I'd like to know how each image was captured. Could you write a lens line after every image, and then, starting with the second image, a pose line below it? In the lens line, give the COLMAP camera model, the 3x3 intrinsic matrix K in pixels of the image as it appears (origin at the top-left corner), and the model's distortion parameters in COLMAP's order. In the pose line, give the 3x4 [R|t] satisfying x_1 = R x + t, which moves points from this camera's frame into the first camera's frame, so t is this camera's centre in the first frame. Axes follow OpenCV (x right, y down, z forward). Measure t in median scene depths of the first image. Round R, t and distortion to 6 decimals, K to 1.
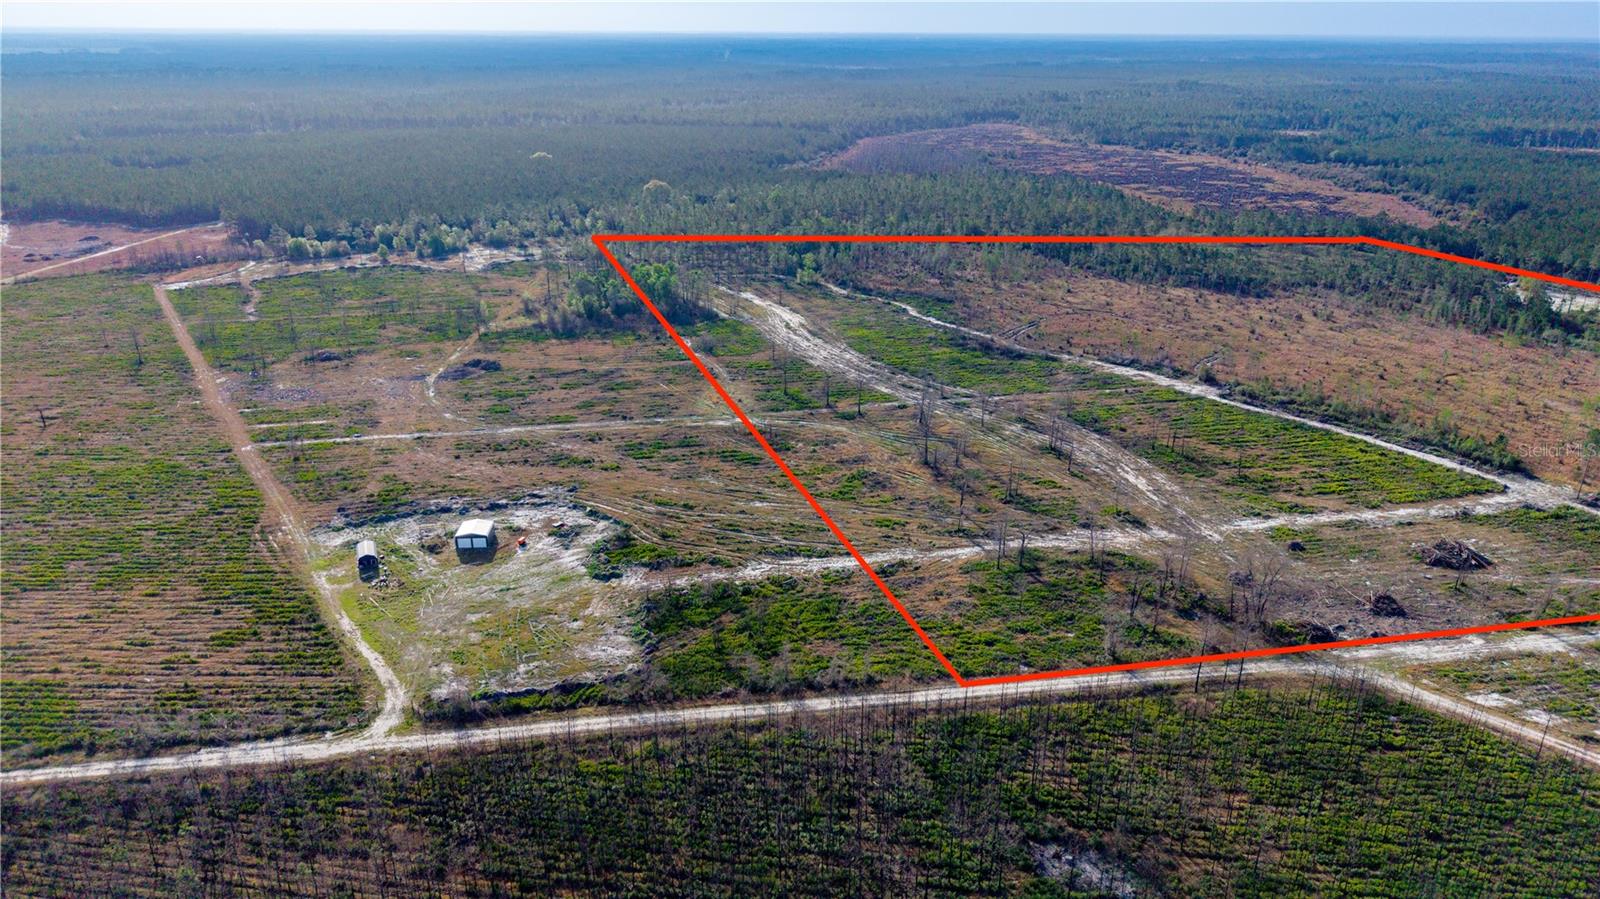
lens RADIAL K [[1068.6, 0, 808.8], [0, 1068.6, 461.7], [0, 0, 1]] dist [0.018628, -0.013047]
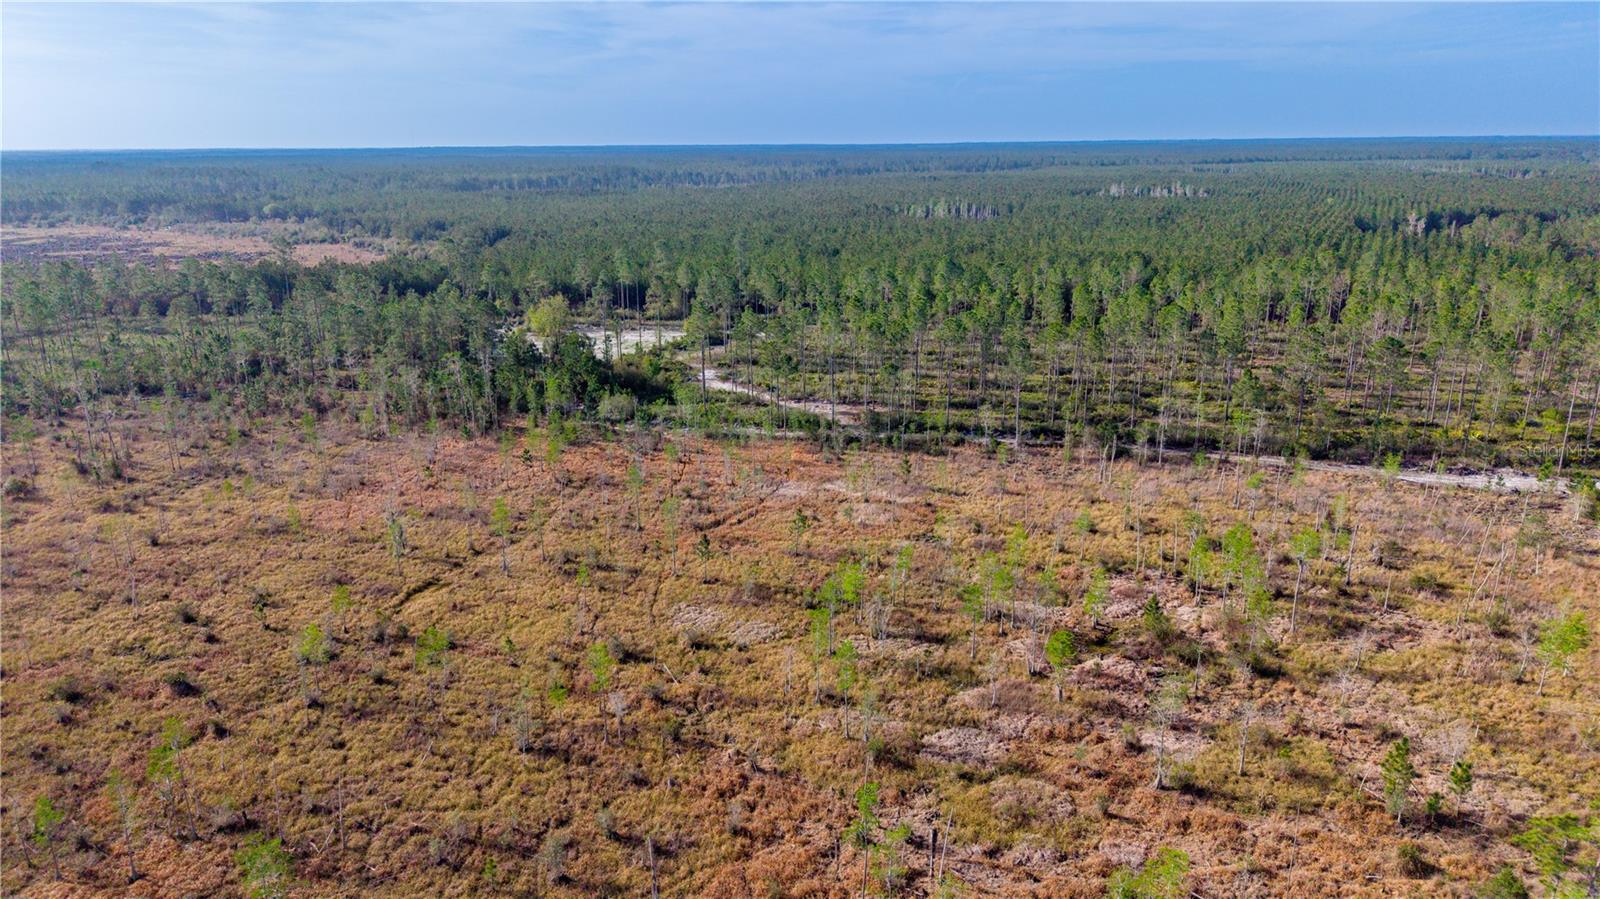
lens RADIAL K [[1068.6, 0, 792.9], [0, 1068.6, 452.7], [0, 0, 1]] dist [0.018628, -0.013047]
pose [[0.676732, -0.215694, 0.703924, 0.378716], [0.288593, 0.957320, 0.015894, -0.077560], [-0.677309, 0.192392, 0.710097, 0.570982]]
